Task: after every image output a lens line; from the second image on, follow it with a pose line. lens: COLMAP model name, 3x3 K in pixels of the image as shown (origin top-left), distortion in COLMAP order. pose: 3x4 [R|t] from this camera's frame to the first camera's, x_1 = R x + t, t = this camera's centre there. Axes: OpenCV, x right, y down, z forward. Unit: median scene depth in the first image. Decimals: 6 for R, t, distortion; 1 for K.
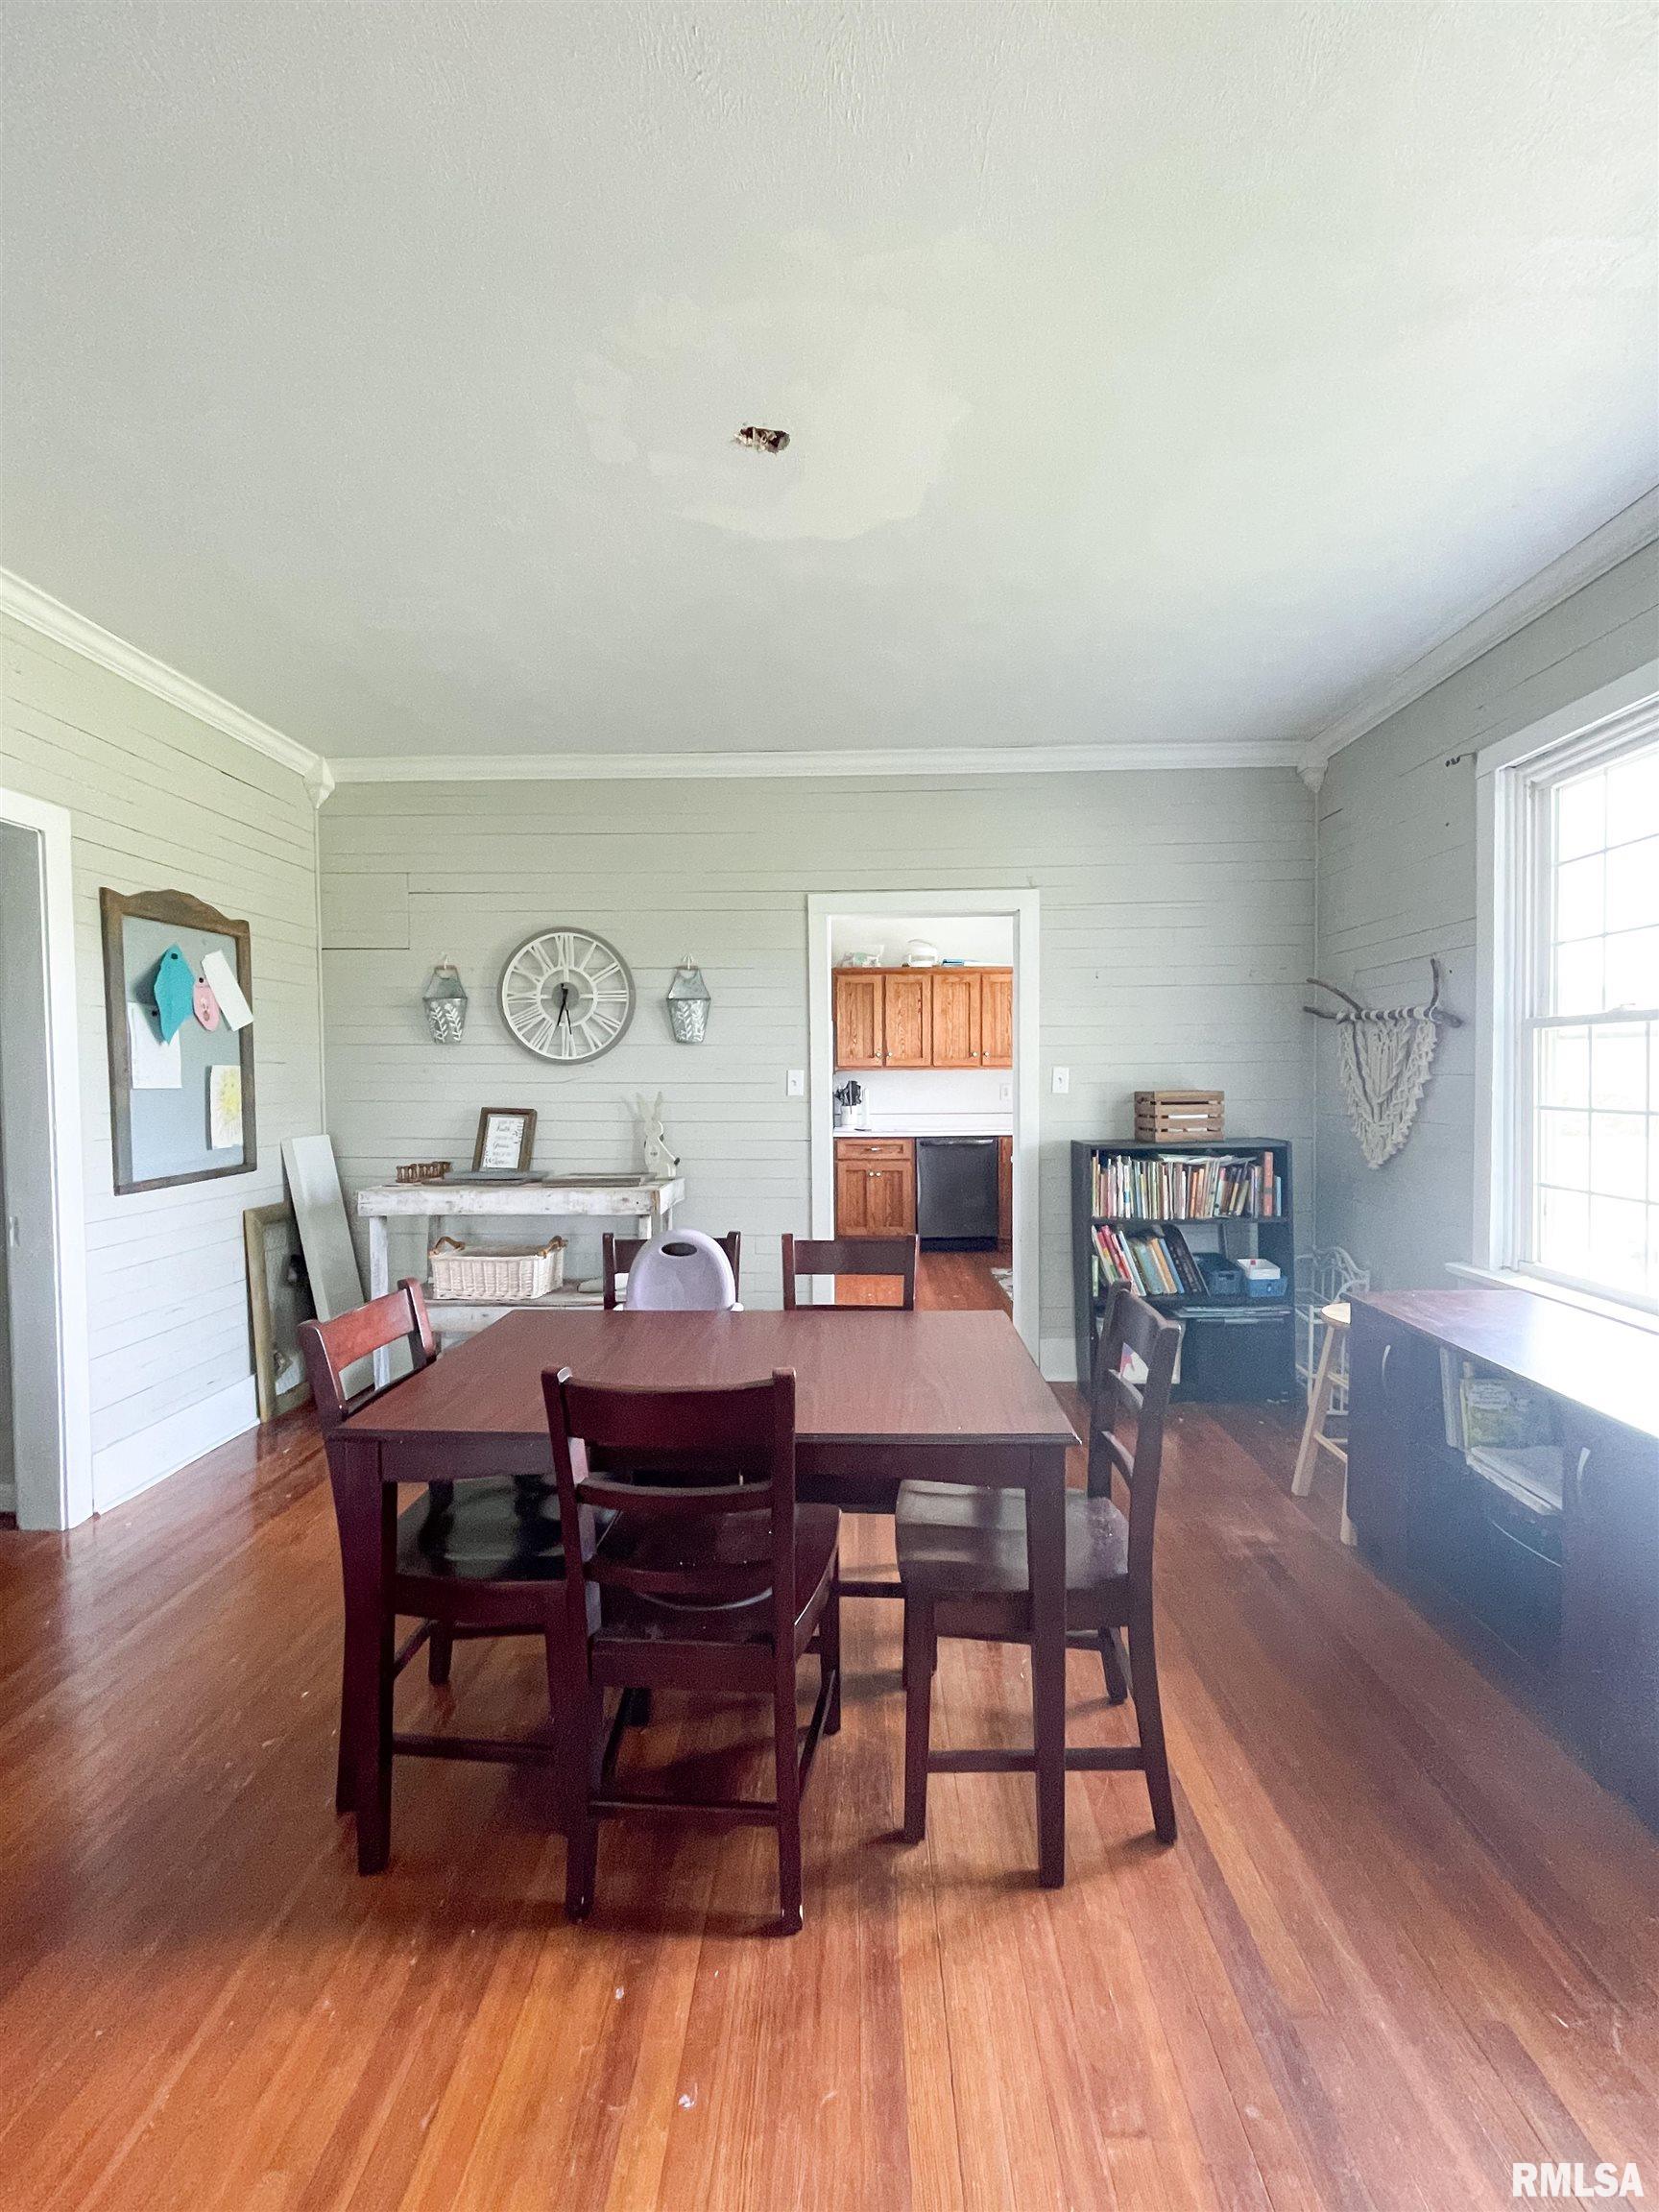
lens RADIAL K [[925.3, 0, 823.3], [0, 925.3, 1104.4], [0, 0, 1]] dist [-0.000224, 0.001410]
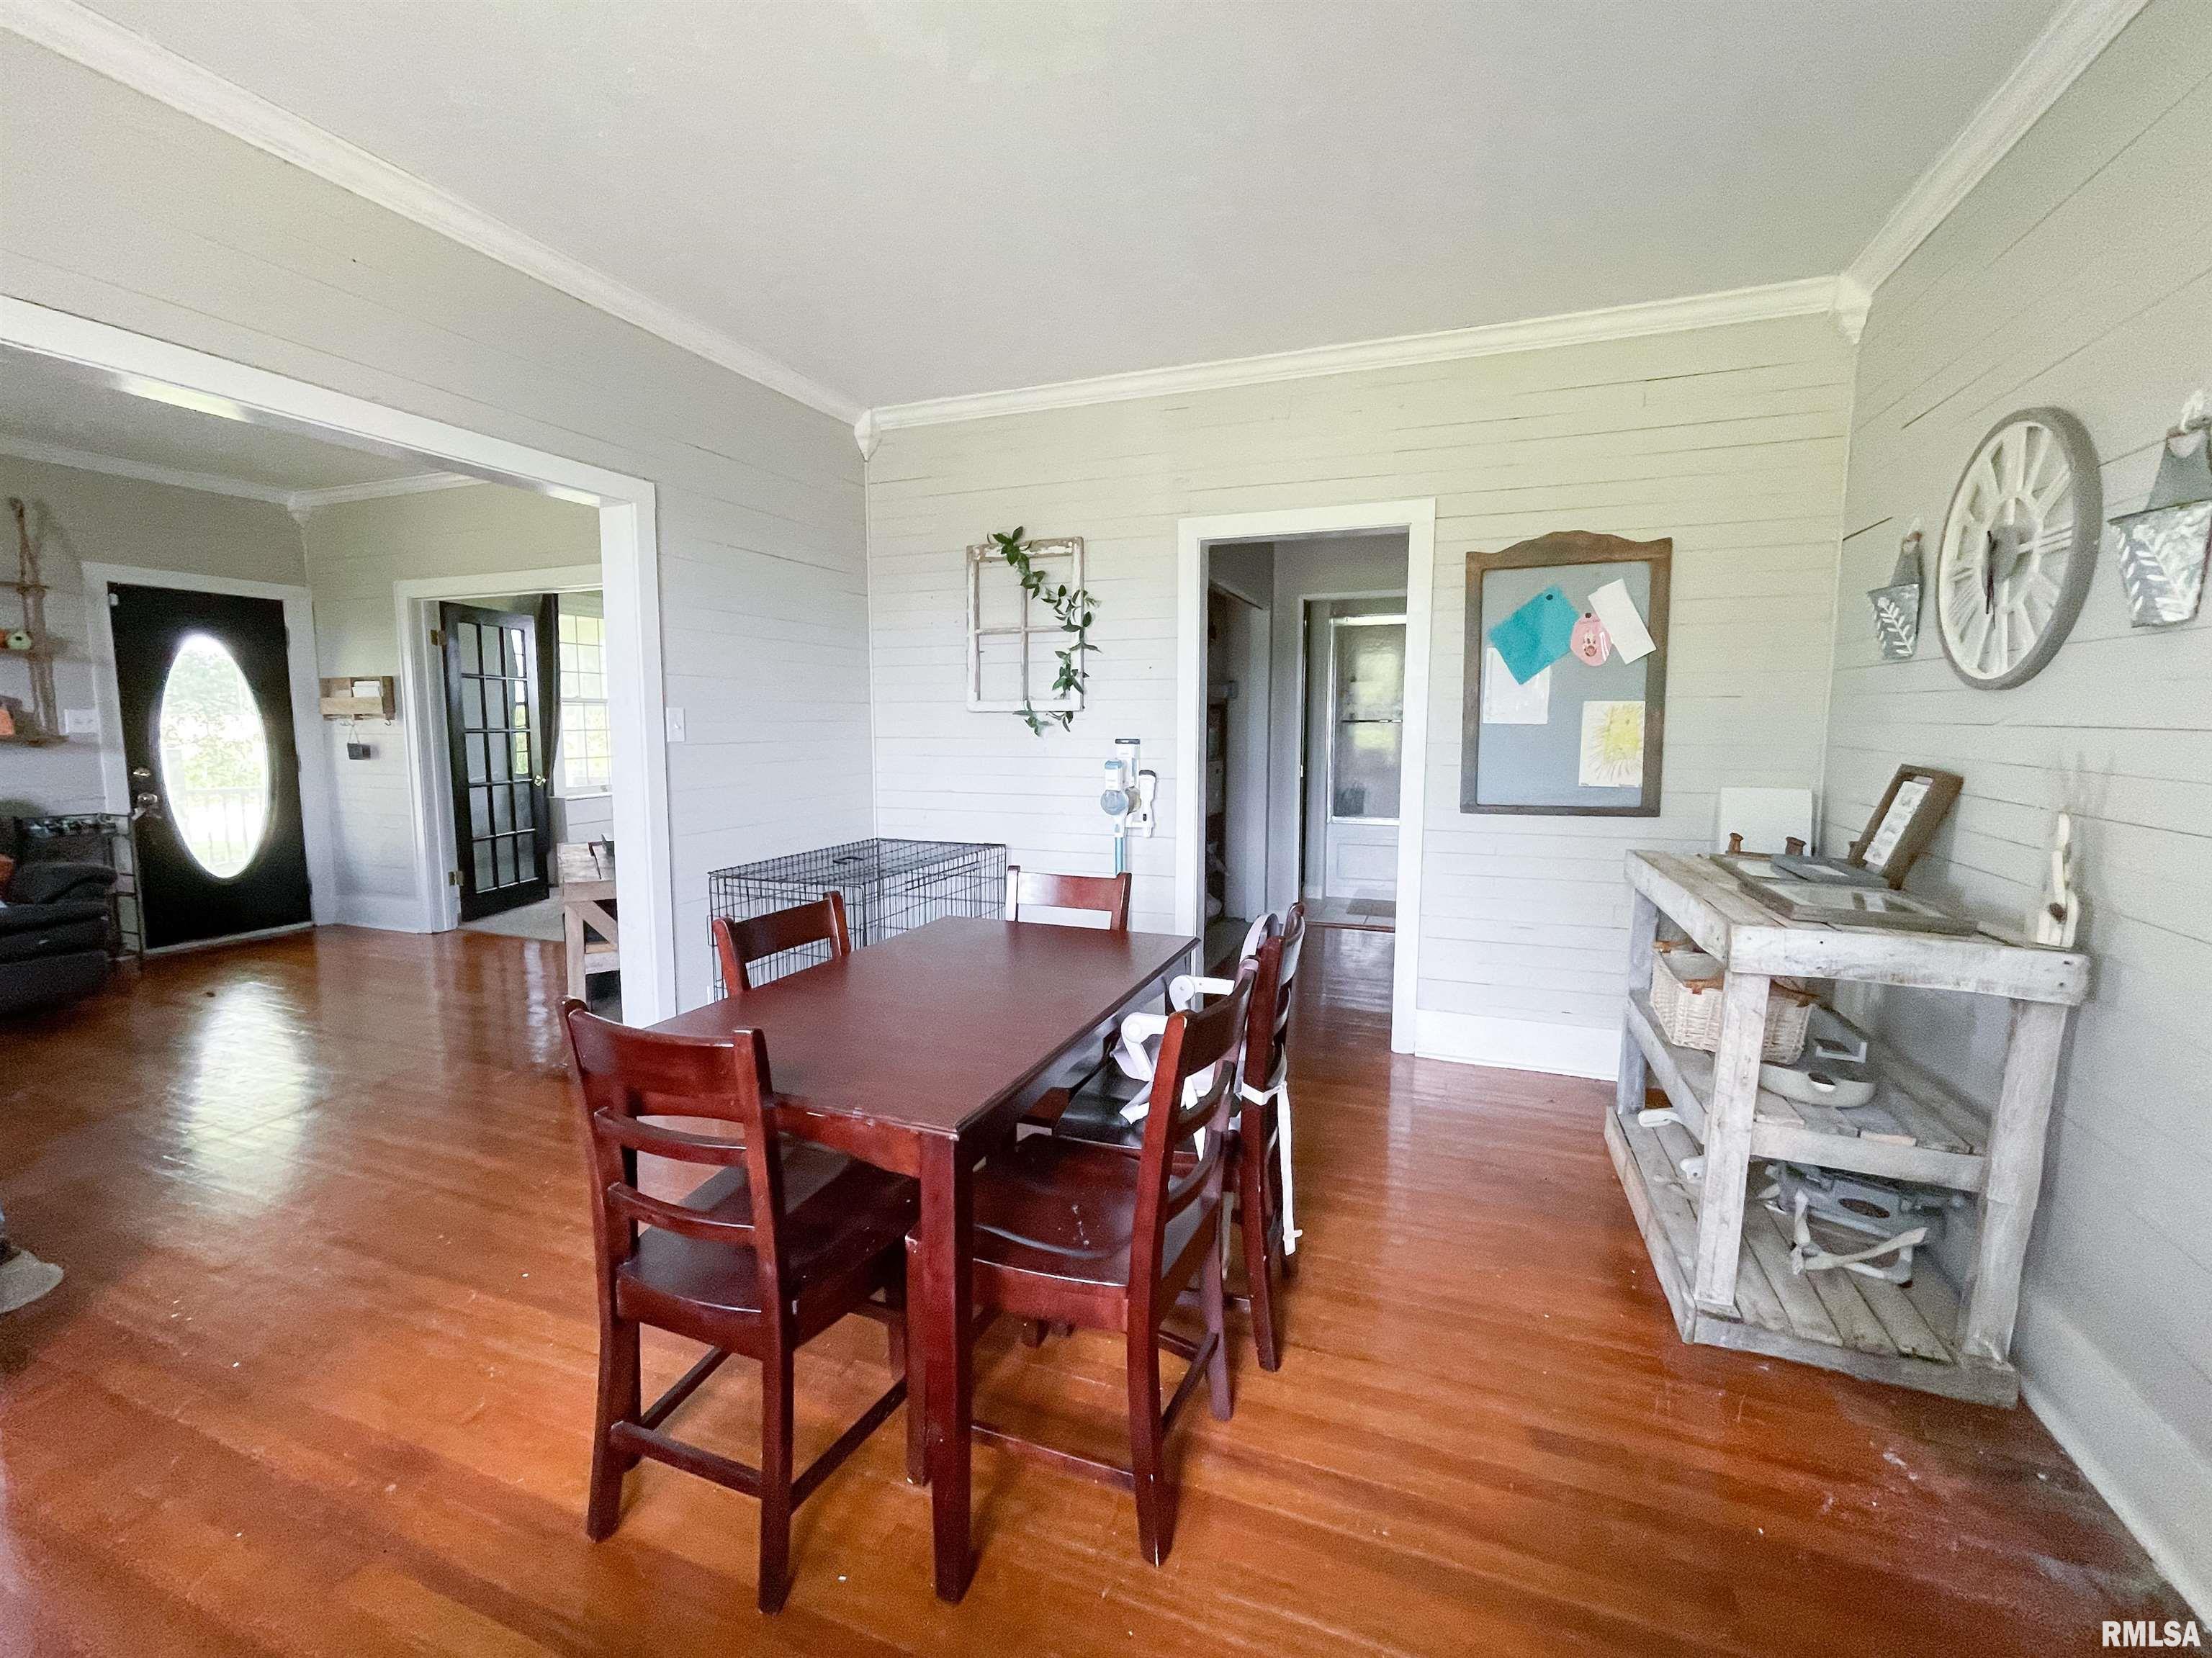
lens RADIAL K [[925.3, 0, 1110.1], [0, 925.3, 819.6], [0, 0, 1]] dist [-0.000224, 0.001410]
pose [[-0.330459, 0.111141, -0.937254, 0.458919], [-0.024487, 0.991699, 0.126231, -0.029480], [0.943503, 0.064664, -0.324994, 0.851593]]
